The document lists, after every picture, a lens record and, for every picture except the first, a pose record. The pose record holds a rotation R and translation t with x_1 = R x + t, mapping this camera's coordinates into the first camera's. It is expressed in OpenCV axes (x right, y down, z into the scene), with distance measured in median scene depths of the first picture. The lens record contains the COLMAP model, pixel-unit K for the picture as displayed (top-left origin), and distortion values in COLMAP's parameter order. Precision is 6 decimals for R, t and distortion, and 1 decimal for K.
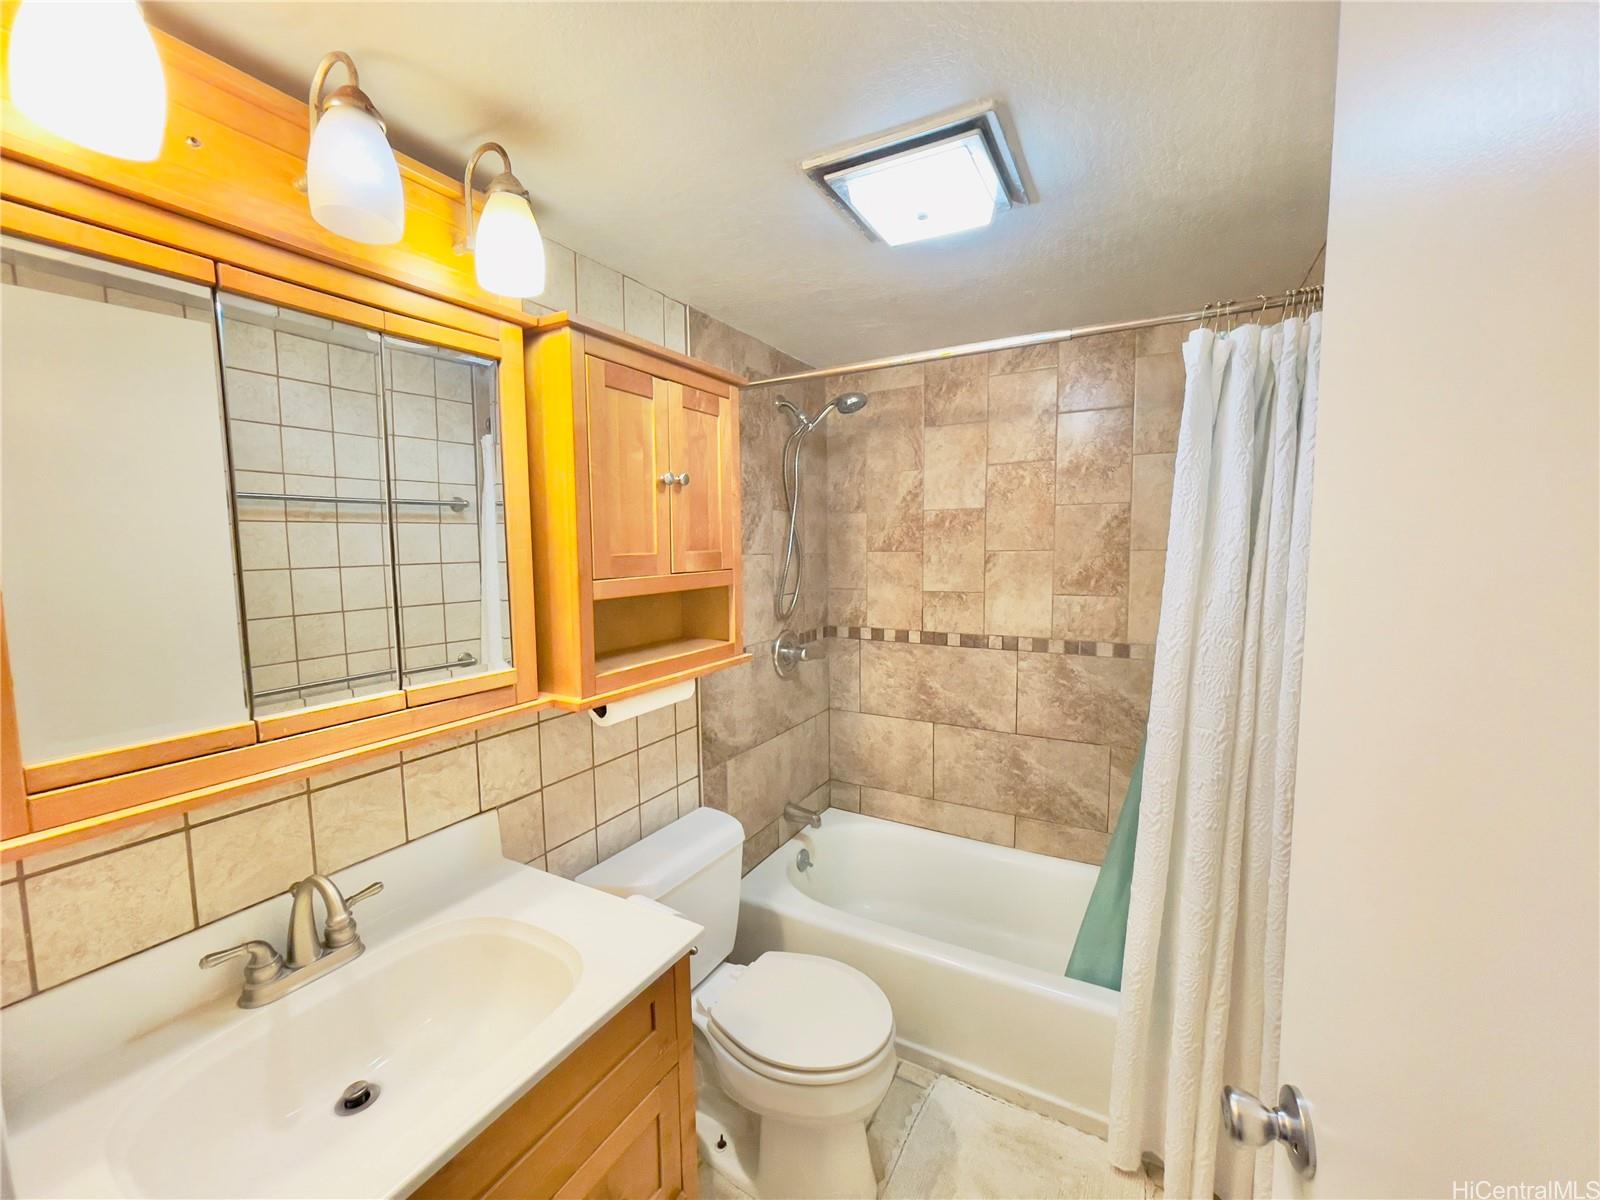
lens RADIAL K [[648.9, 0, 787.5], [0, 648.9, 597.8], [0, 0, 1]] dist [-0.020187, 0.007347]
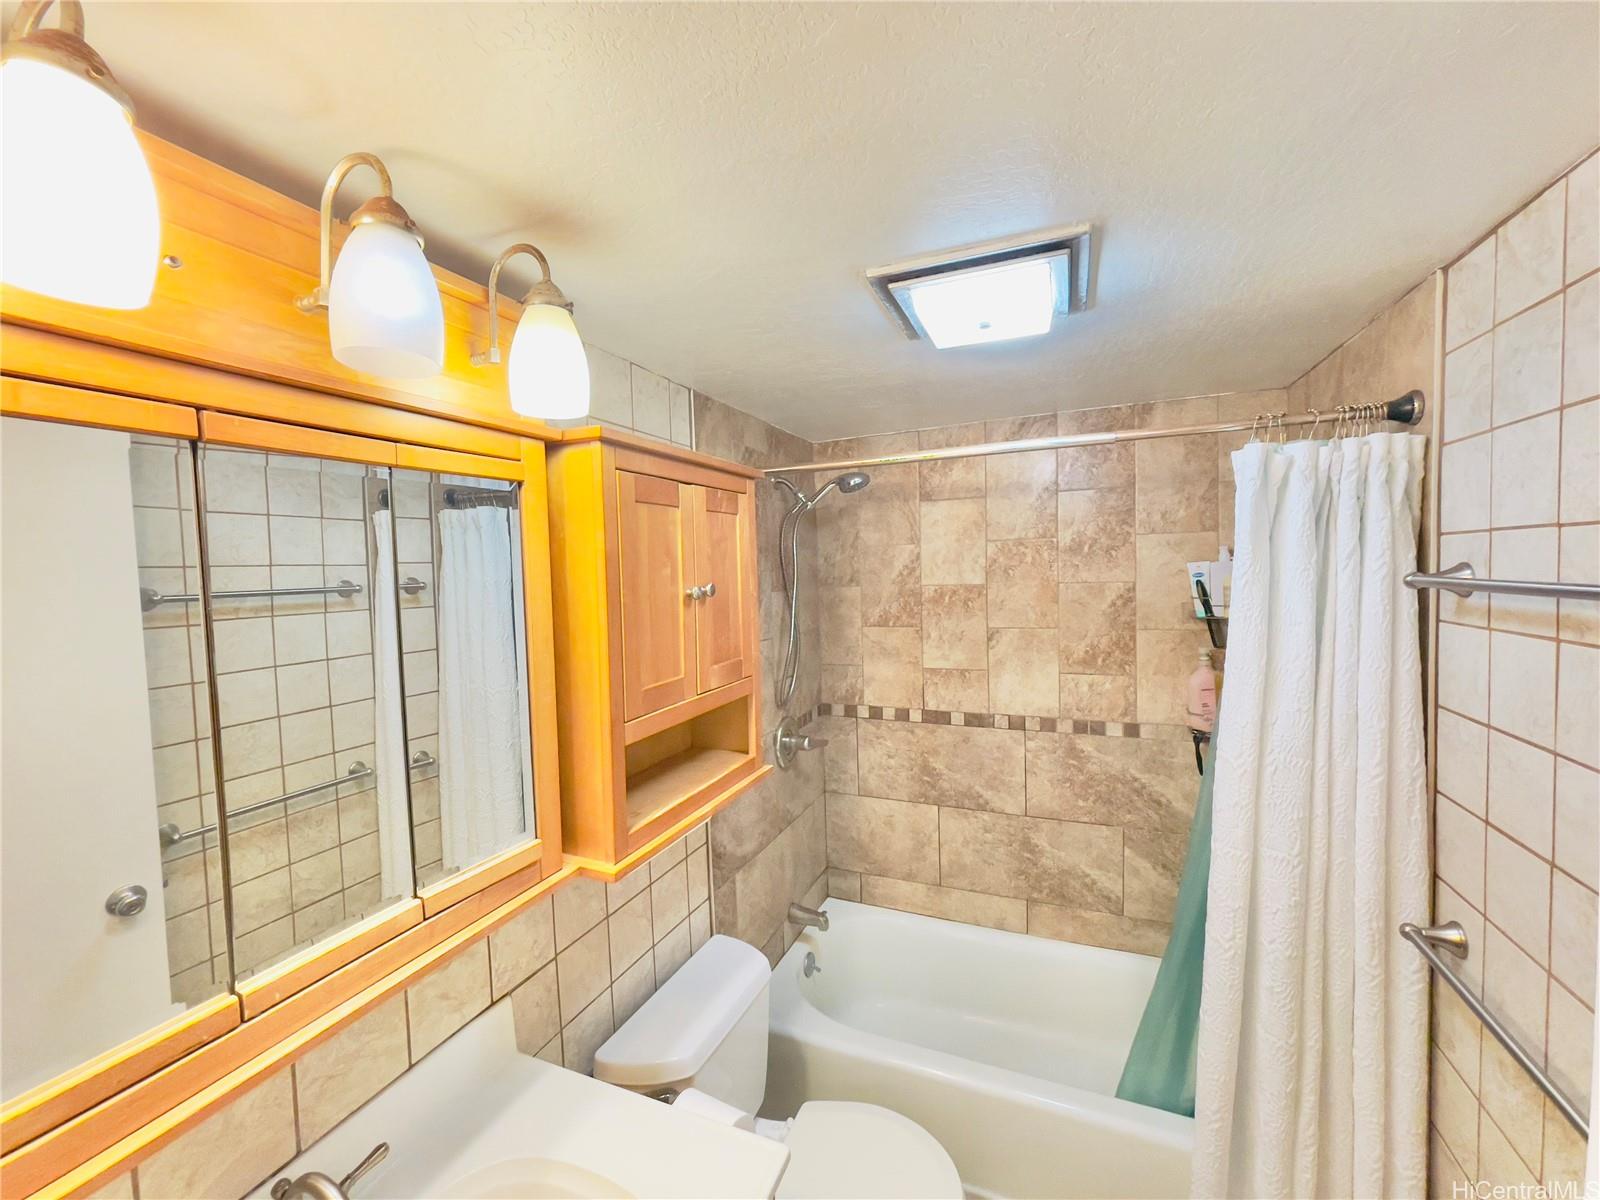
lens RADIAL K [[648.9, 0, 784.7], [0, 648.9, 593.9], [0, 0, 1]] dist [-0.020187, 0.007347]
pose [[0.994070, -0.022809, 0.106319, -0.137706], [0.027395, 0.998747, -0.041874, -0.124692], [-0.105231, 0.044538, 0.993450, 0.083577]]
